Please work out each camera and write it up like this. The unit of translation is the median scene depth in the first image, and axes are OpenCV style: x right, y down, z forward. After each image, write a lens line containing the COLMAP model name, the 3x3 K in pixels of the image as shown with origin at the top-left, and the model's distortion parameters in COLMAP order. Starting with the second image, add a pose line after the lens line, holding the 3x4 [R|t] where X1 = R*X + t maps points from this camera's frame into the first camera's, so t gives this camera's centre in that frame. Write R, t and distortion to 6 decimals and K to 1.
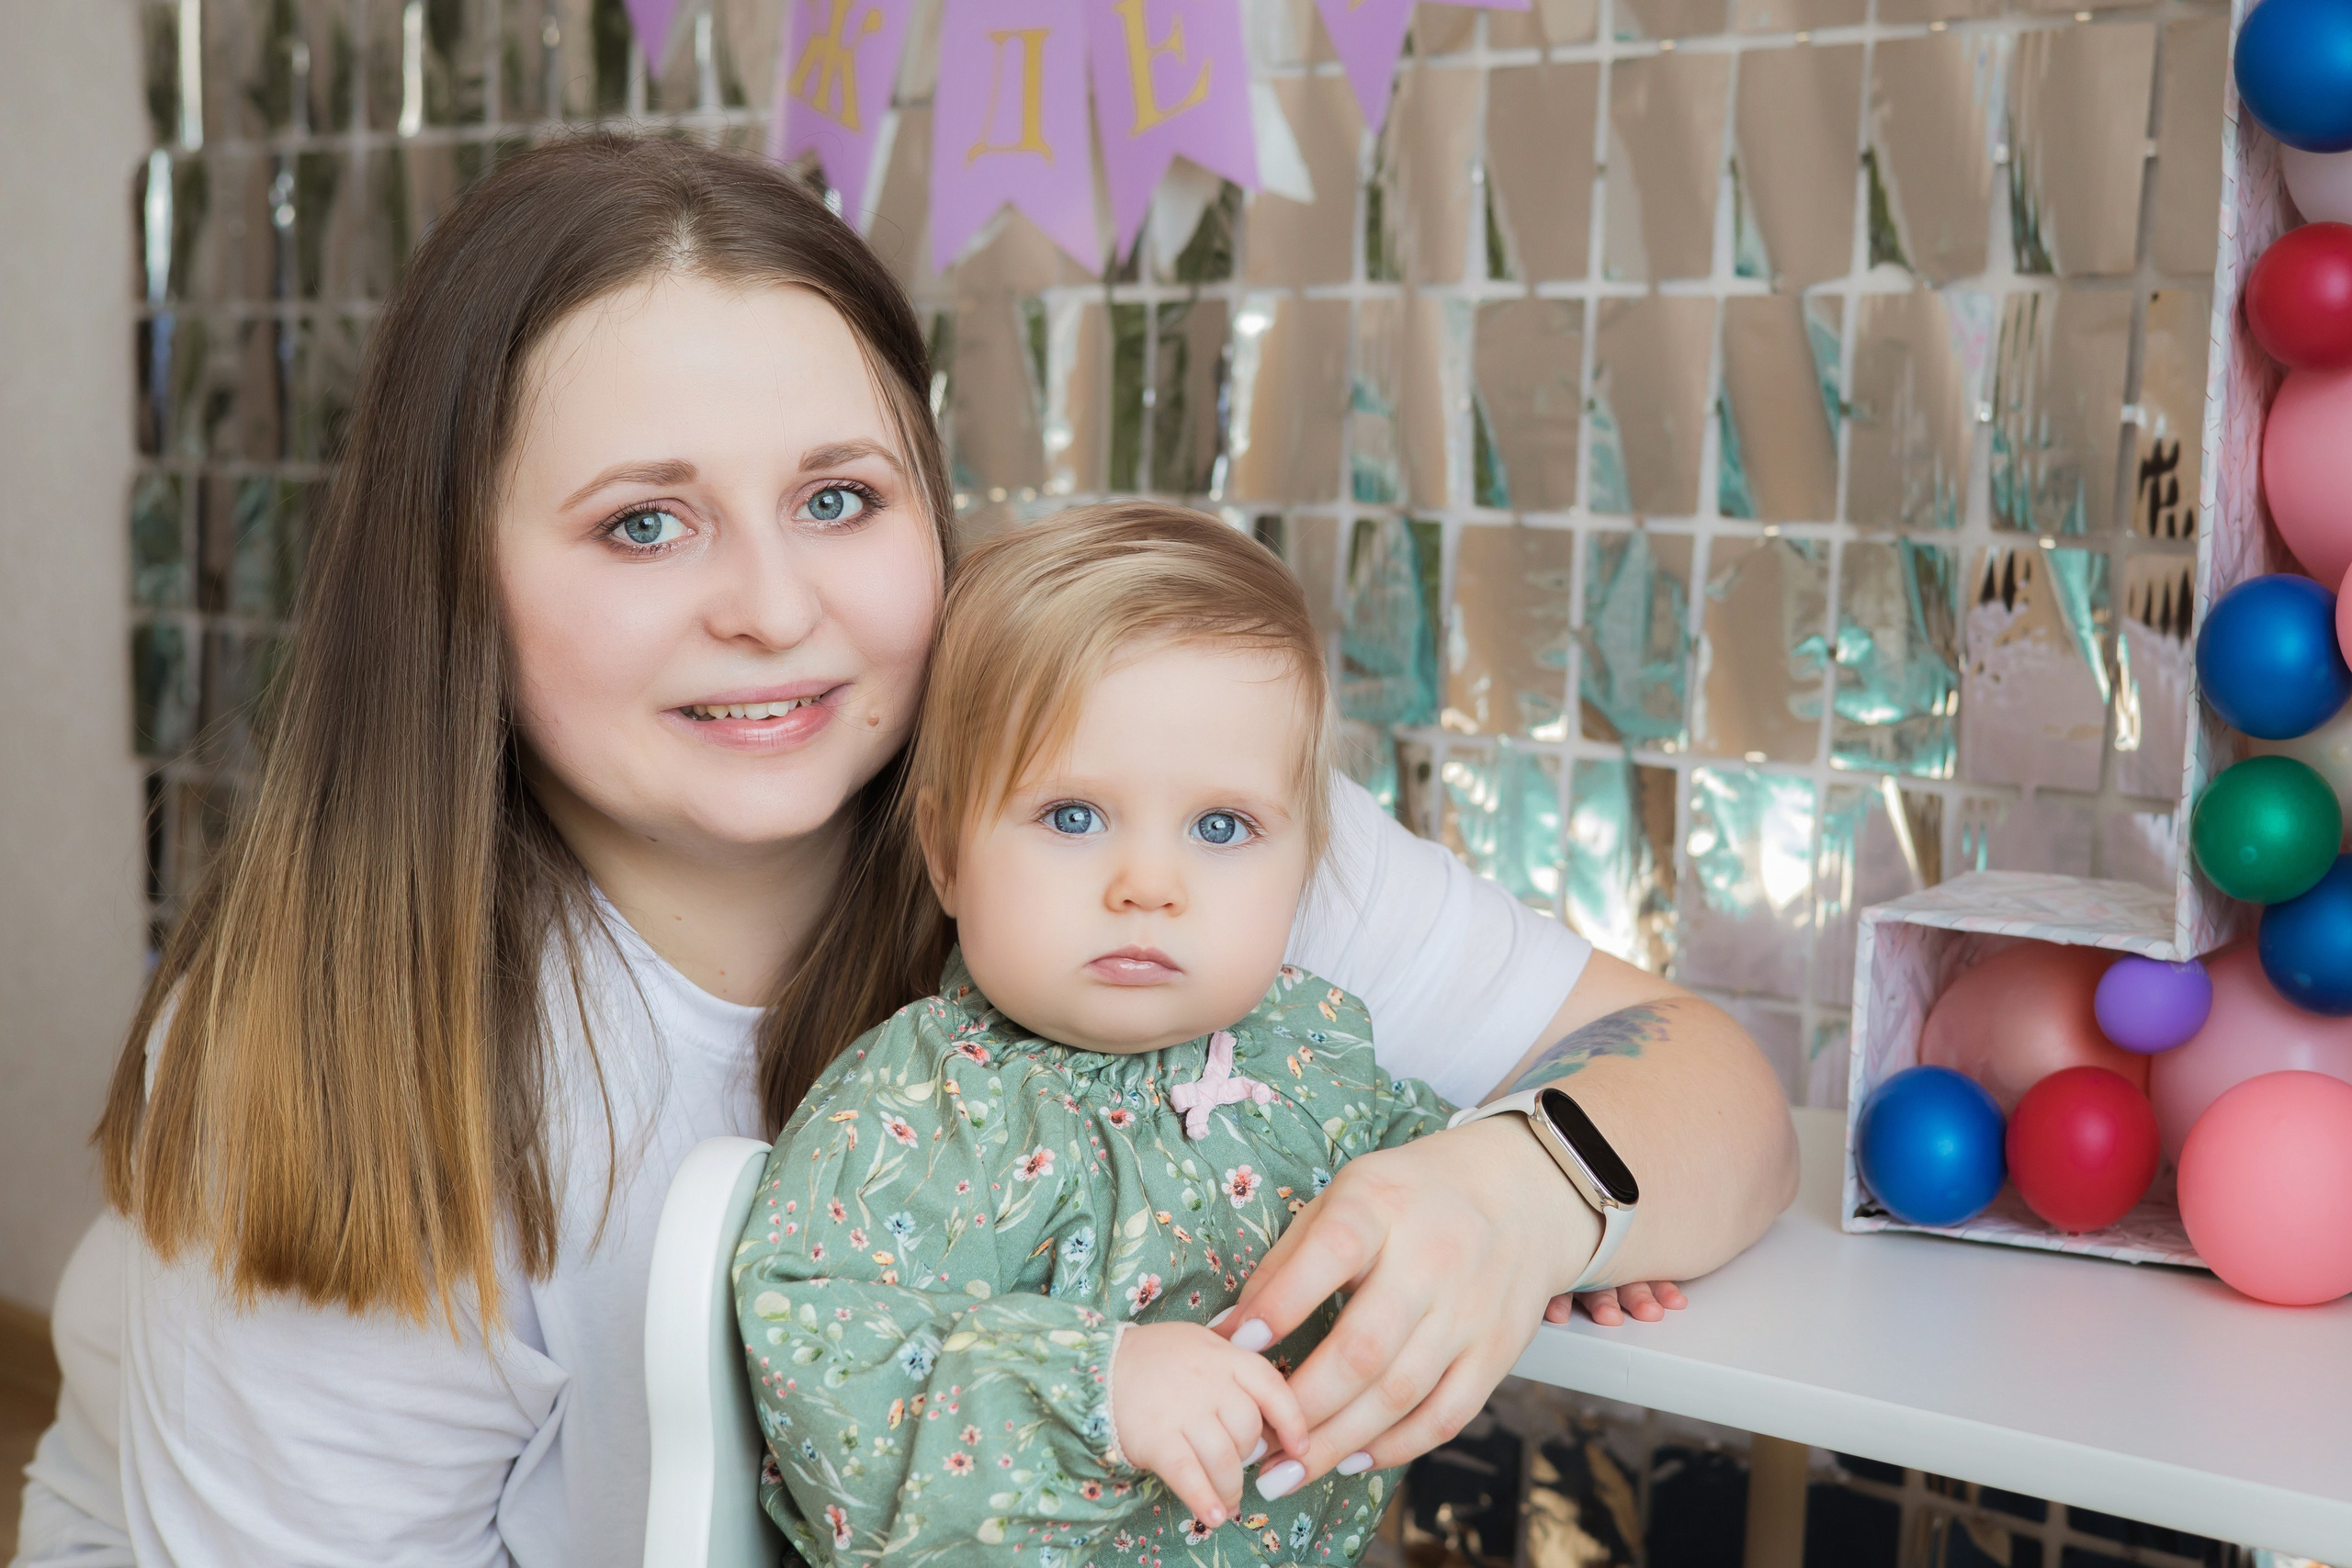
lens RADIAL K [[3176.7, 0, 1180.4], [0, 3176.7, 998.5], [0, 0, 1]] dist [-0.032079, -0.049836]
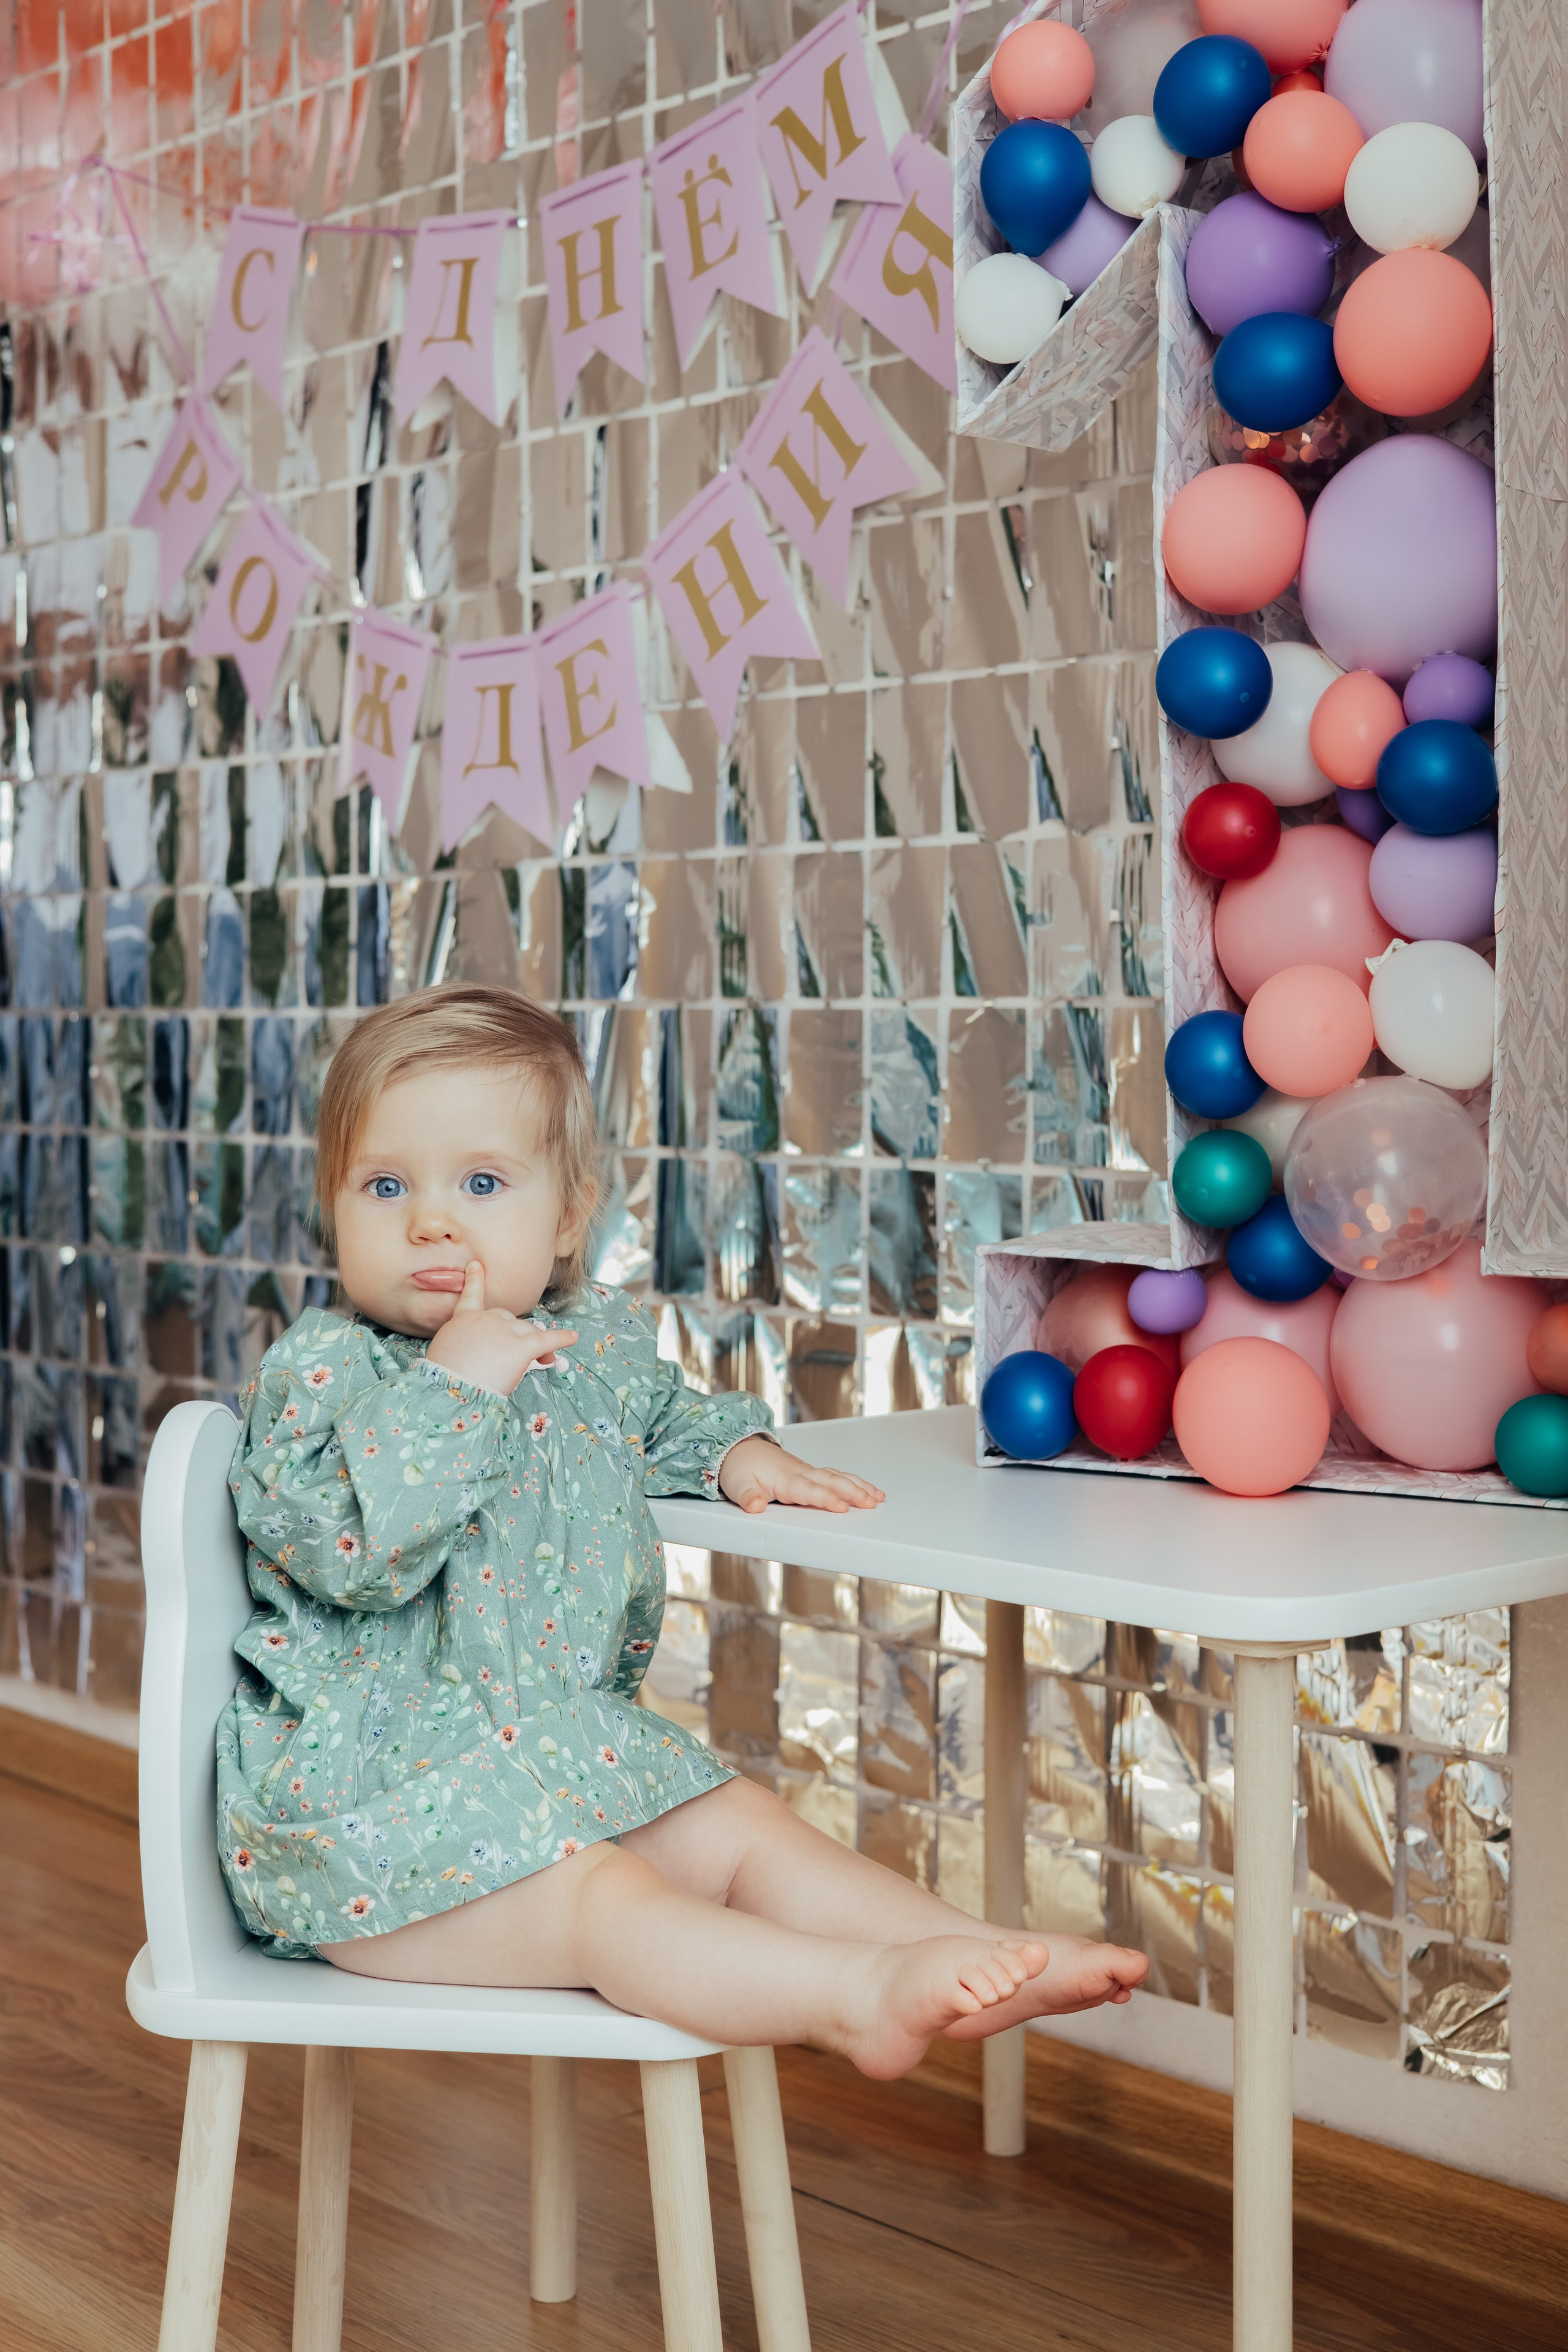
lens RADIAL K [[3177.0, 0, 784.0], [0, 3177.0, 1176.0], [0, 0, 1]] dist [-0.032079, -0.049836]
pose [[0.993935, -0.030906, -0.105532, 0.275316], [0.018063, 0.992543, -0.120552, 0.114913], [0.108471, 0.117914, 0.987082, -0.478337]]
